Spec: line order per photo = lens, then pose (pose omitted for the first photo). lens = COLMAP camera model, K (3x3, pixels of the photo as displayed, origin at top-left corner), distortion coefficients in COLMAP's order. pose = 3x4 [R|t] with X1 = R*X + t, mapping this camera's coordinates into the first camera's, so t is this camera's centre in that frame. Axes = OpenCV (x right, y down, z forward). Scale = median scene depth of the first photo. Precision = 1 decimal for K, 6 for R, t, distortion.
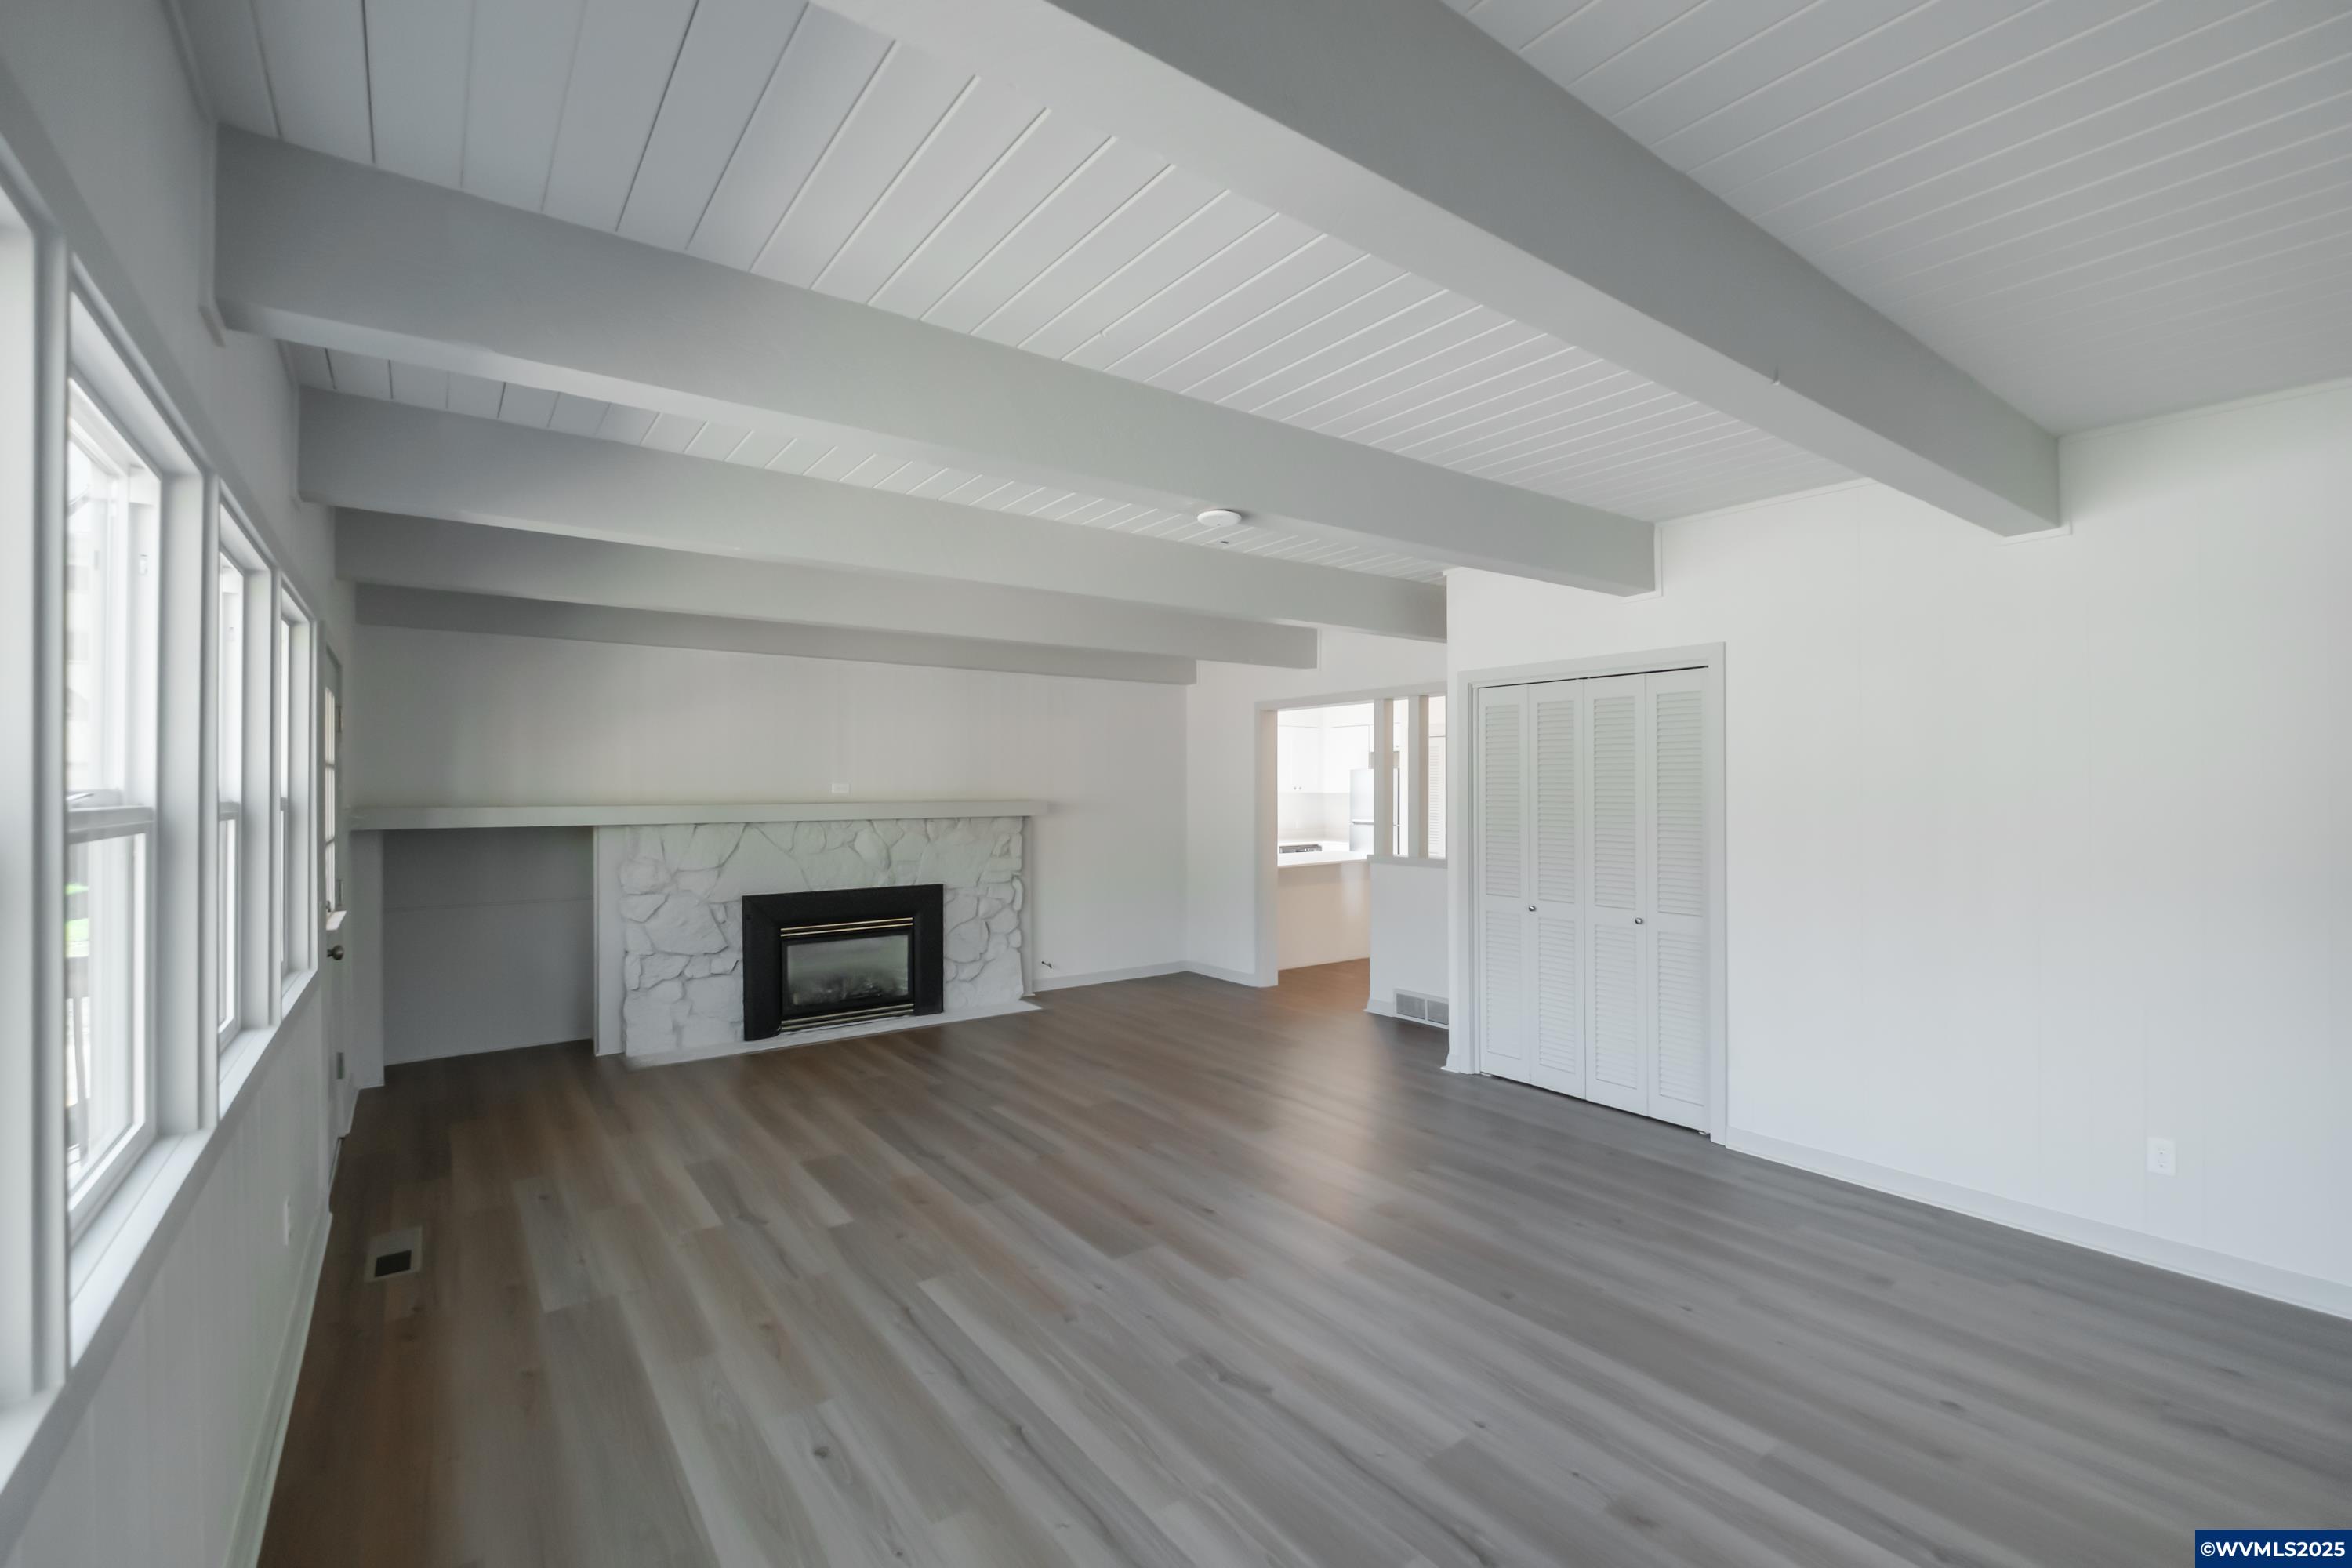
lens RADIAL K [[1015.2, 0, 1188.1], [0, 1015.2, 782.4], [0, 0, 1]] dist [-0.000157, -0.004875]
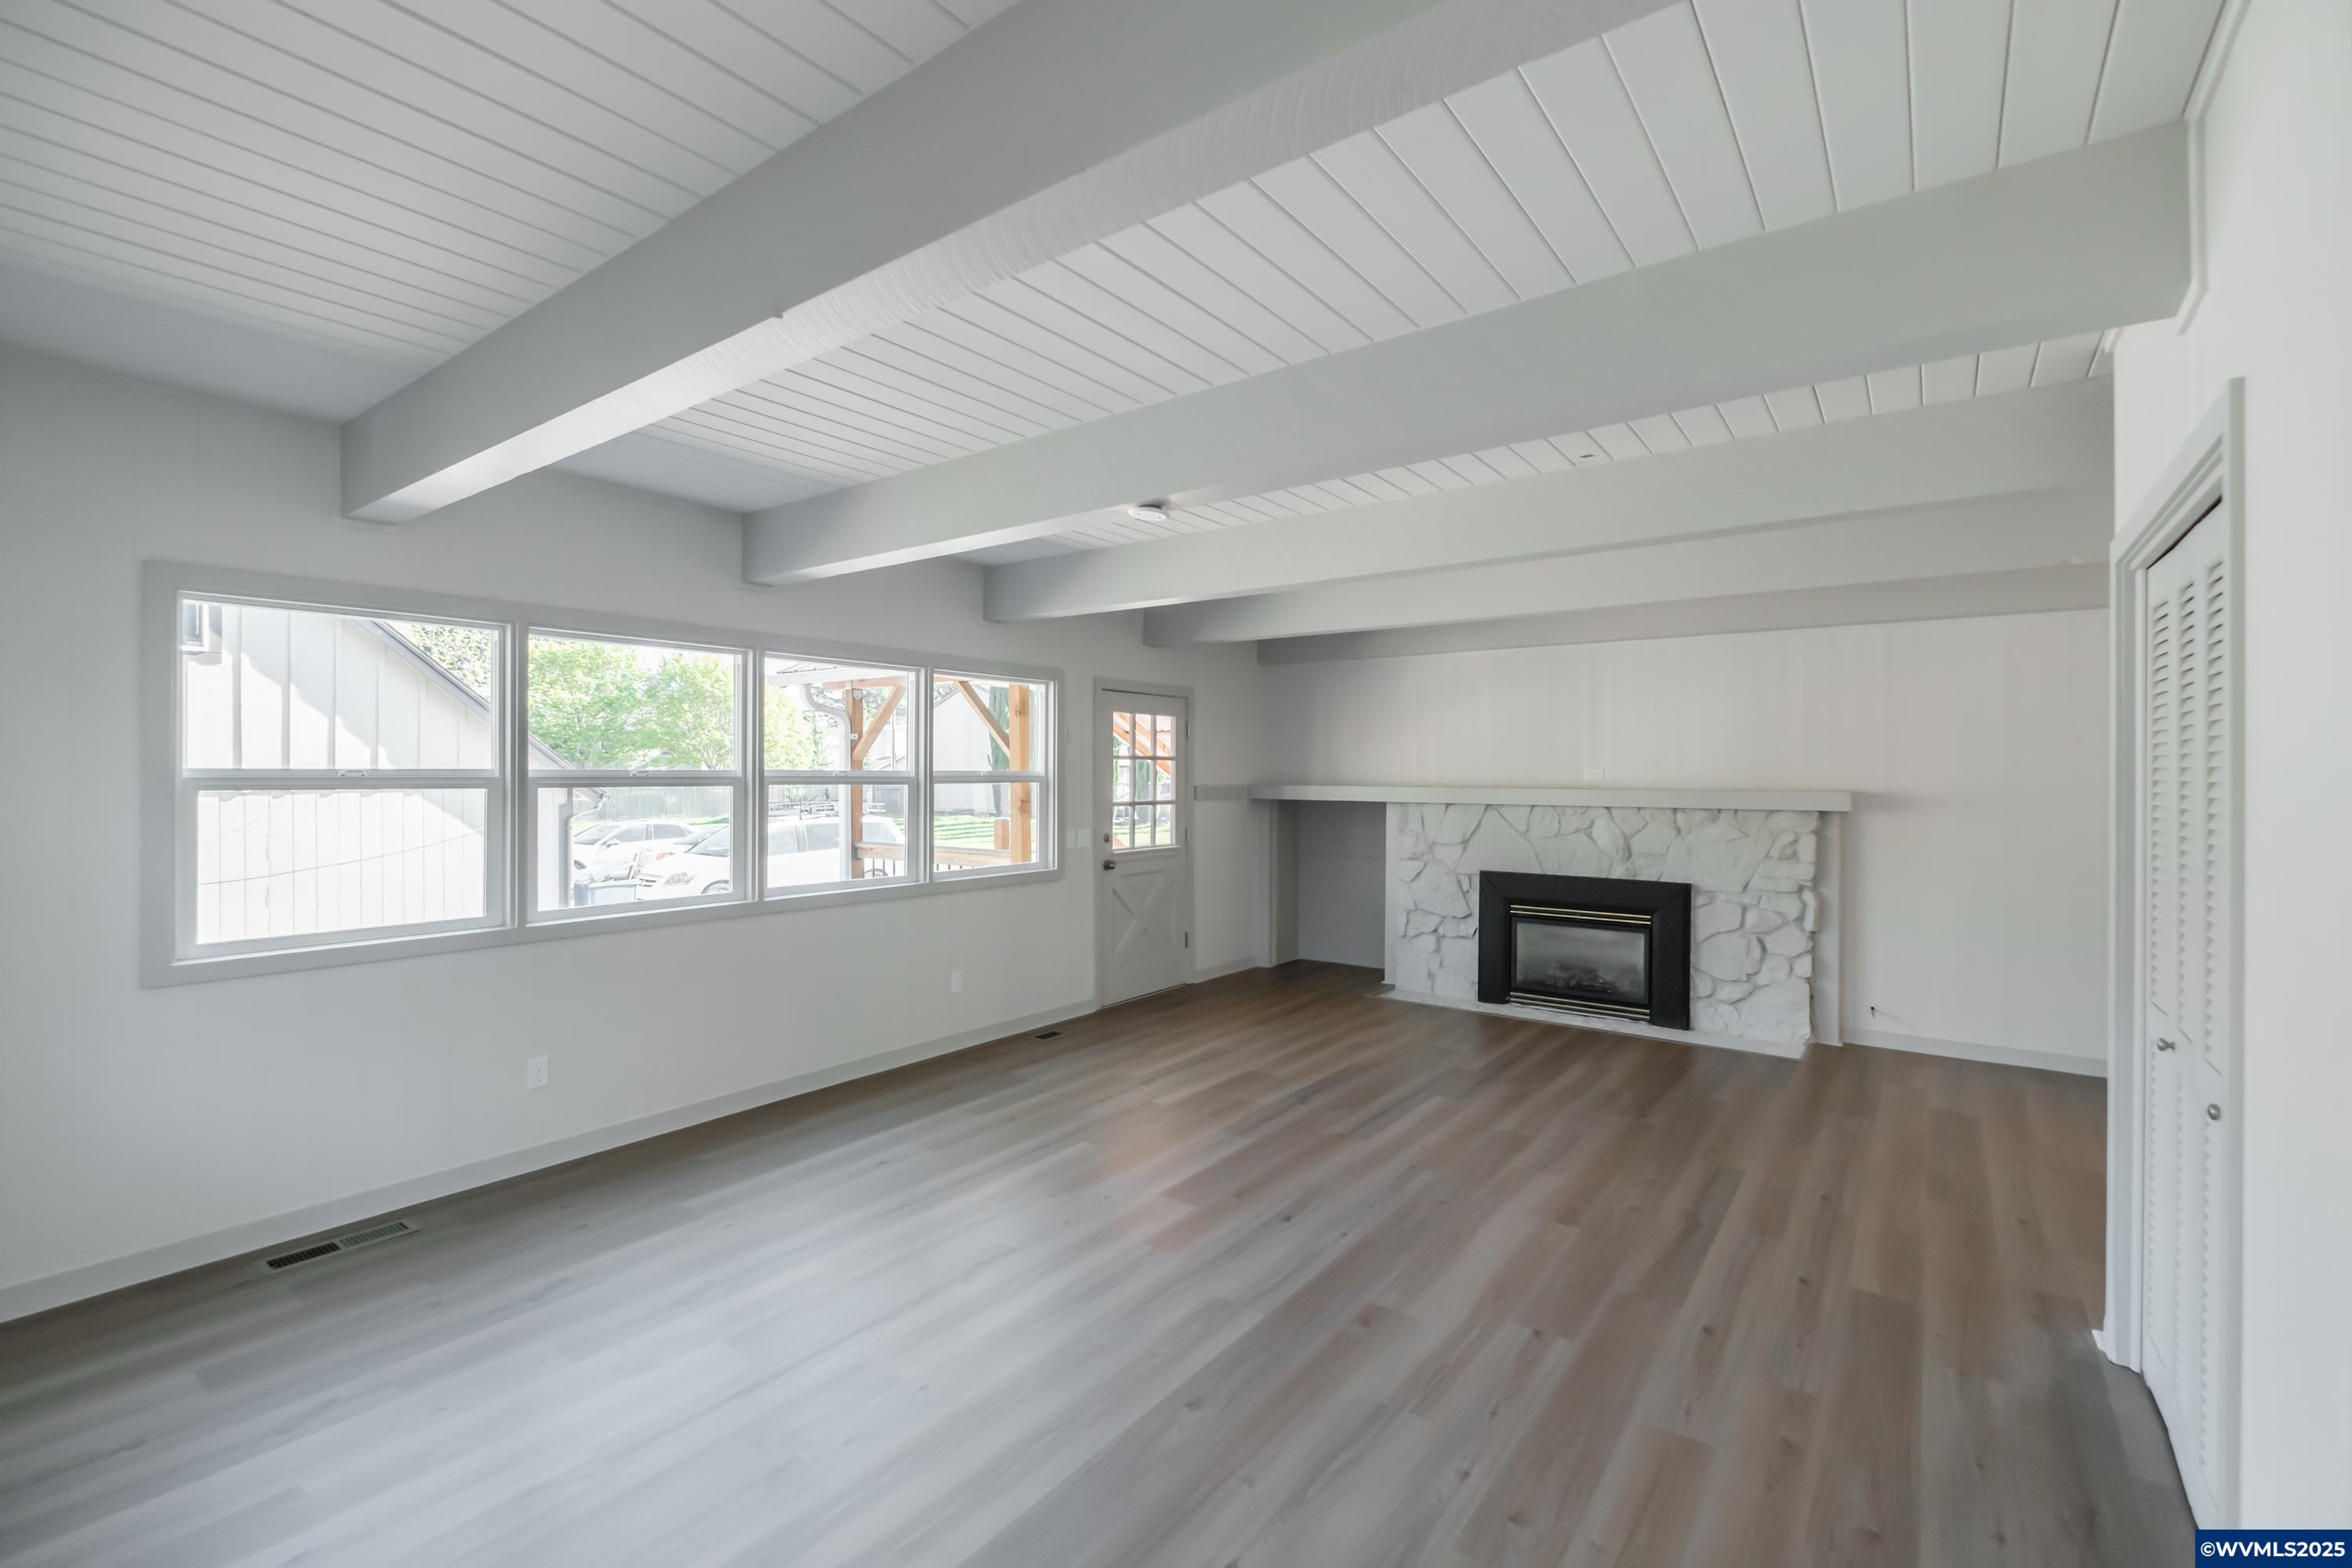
lens RADIAL K [[1015.2, 0, 1188.3], [0, 1015.2, 775.4], [0, 0, 1]] dist [-0.000157, -0.004875]
pose [[0.290697, 0.006096, -0.956796, 0.509493], [0.000600, 0.999978, 0.006553, 0.000638], [0.956815, -0.002479, 0.290687, 0.359643]]
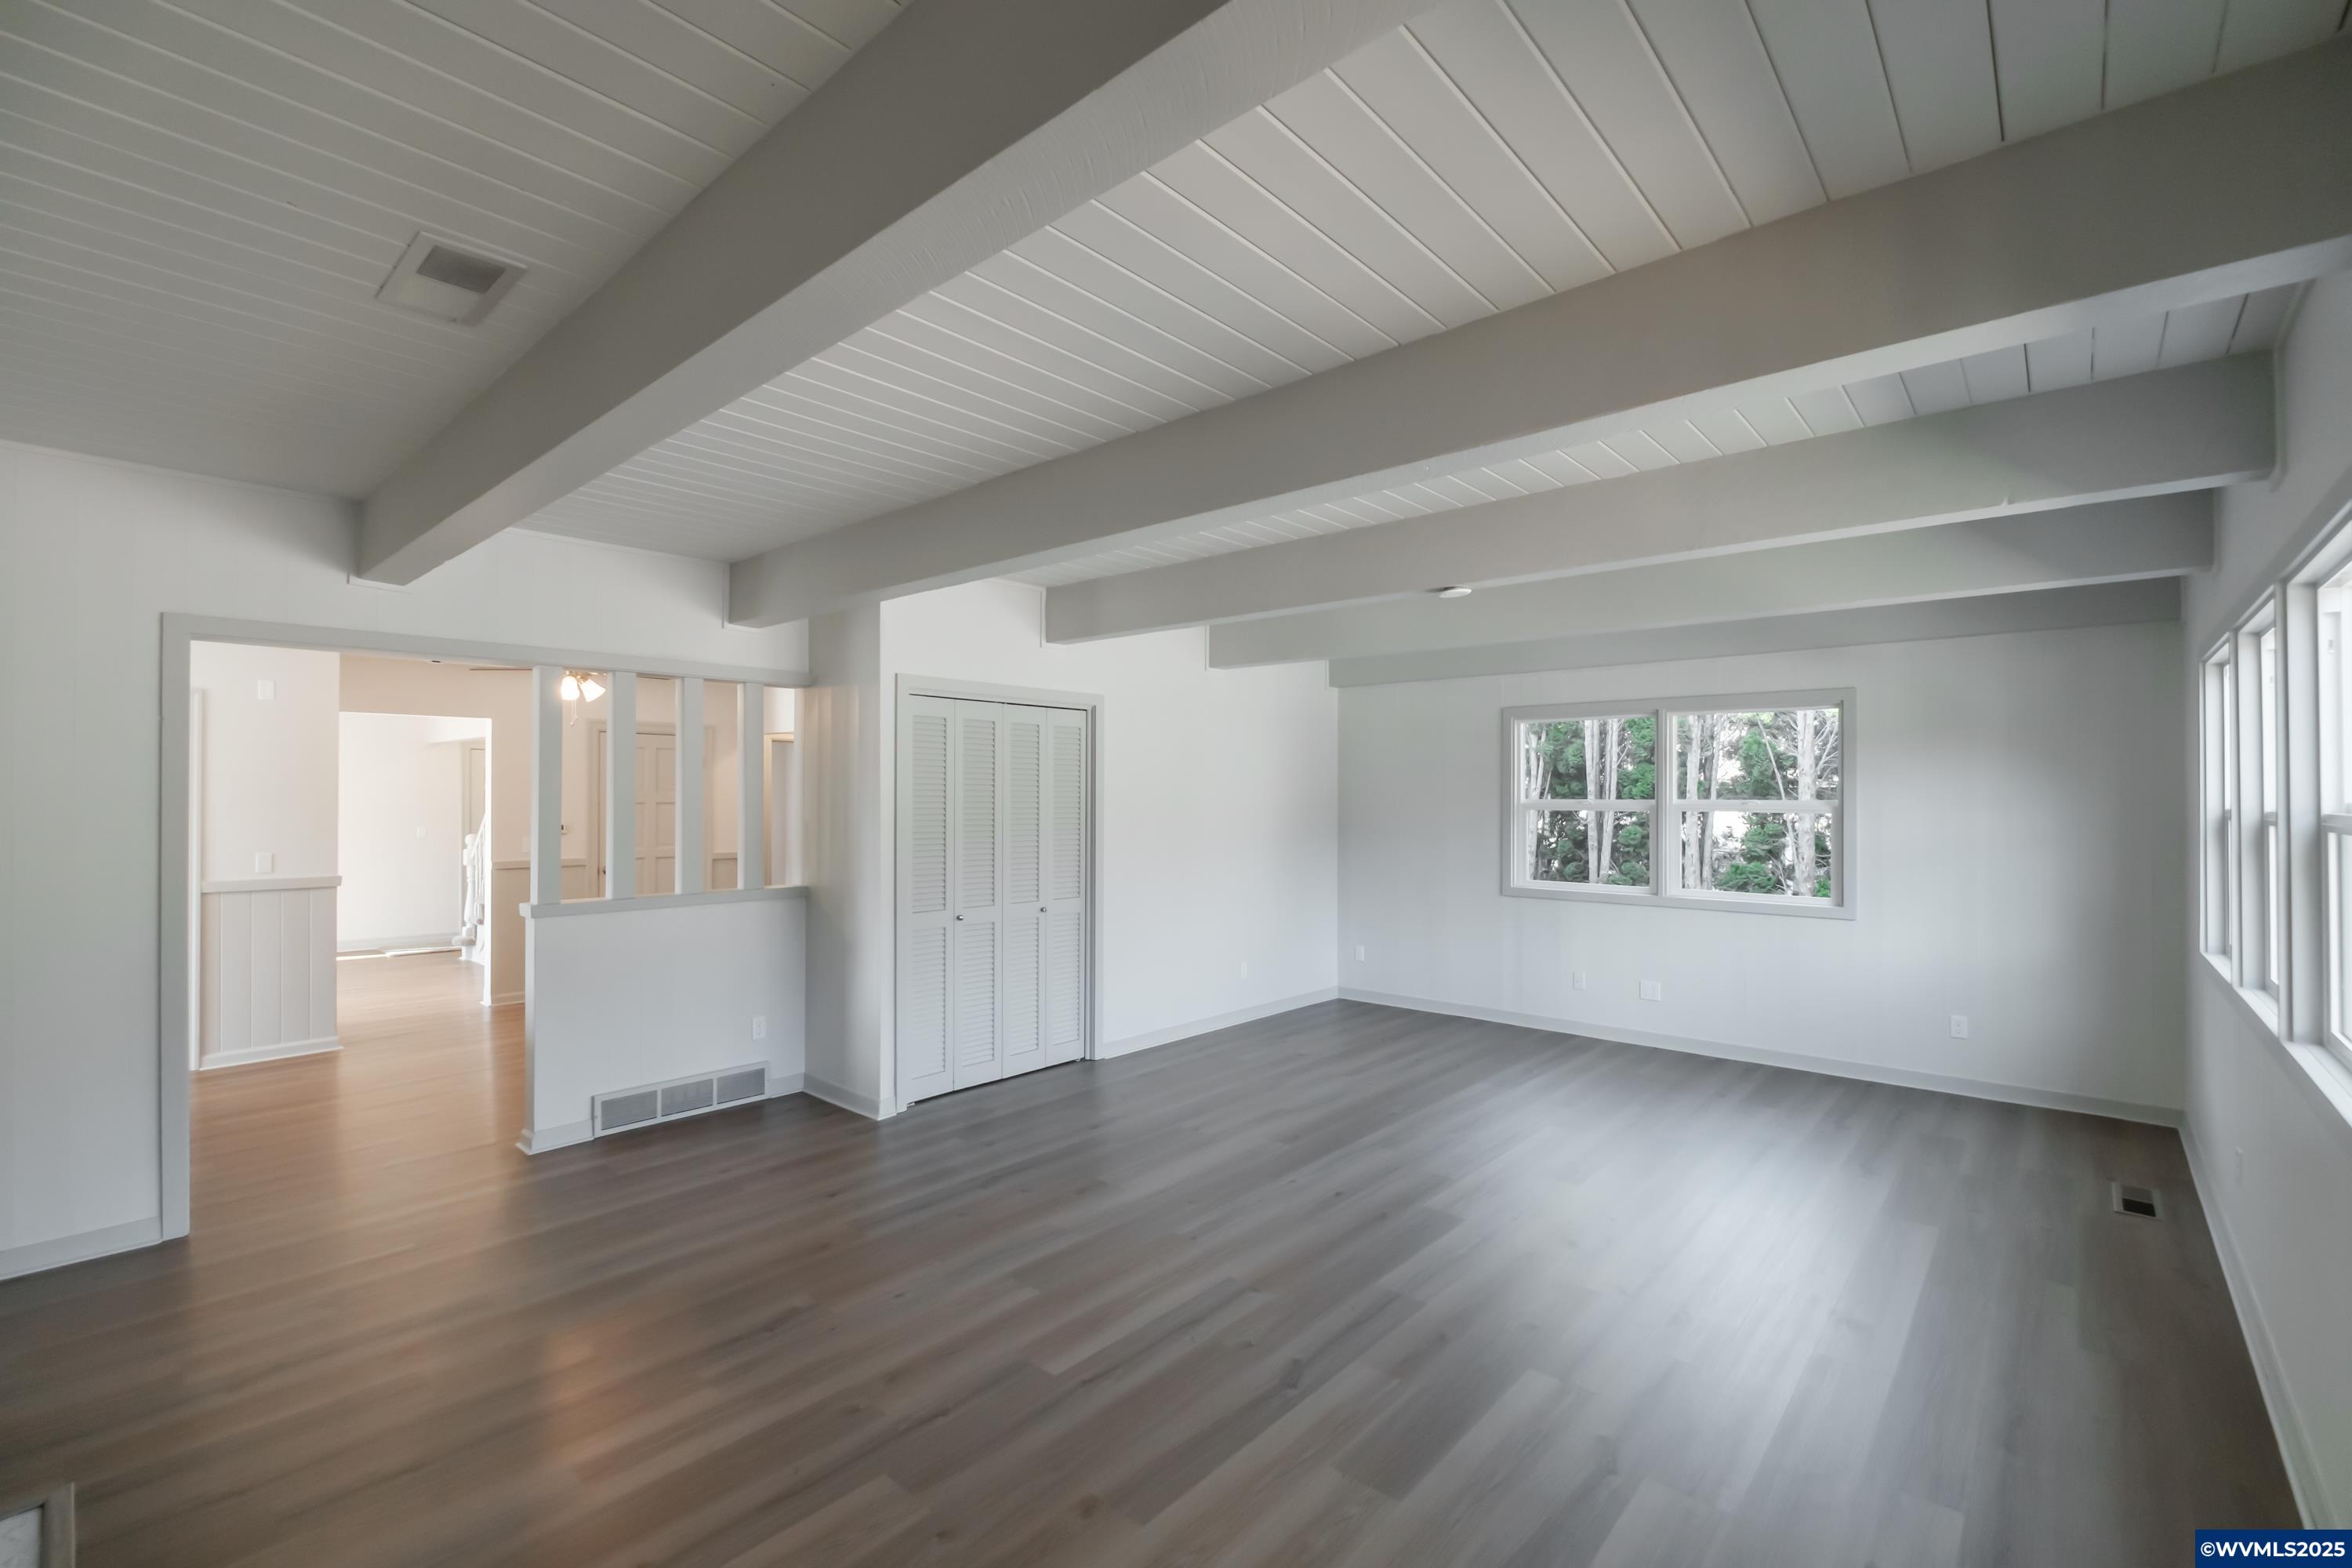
lens RADIAL K [[1015.2, 0, 1194.4], [0, 1015.2, 789.8], [0, 0, 1]] dist [-0.000157, -0.004875]
pose [[-0.213013, 0.007009, 0.977024, -0.568591], [-0.006887, 0.999939, -0.008675, 0.001585], [-0.977025, -0.008576, -0.212951, 0.782777]]
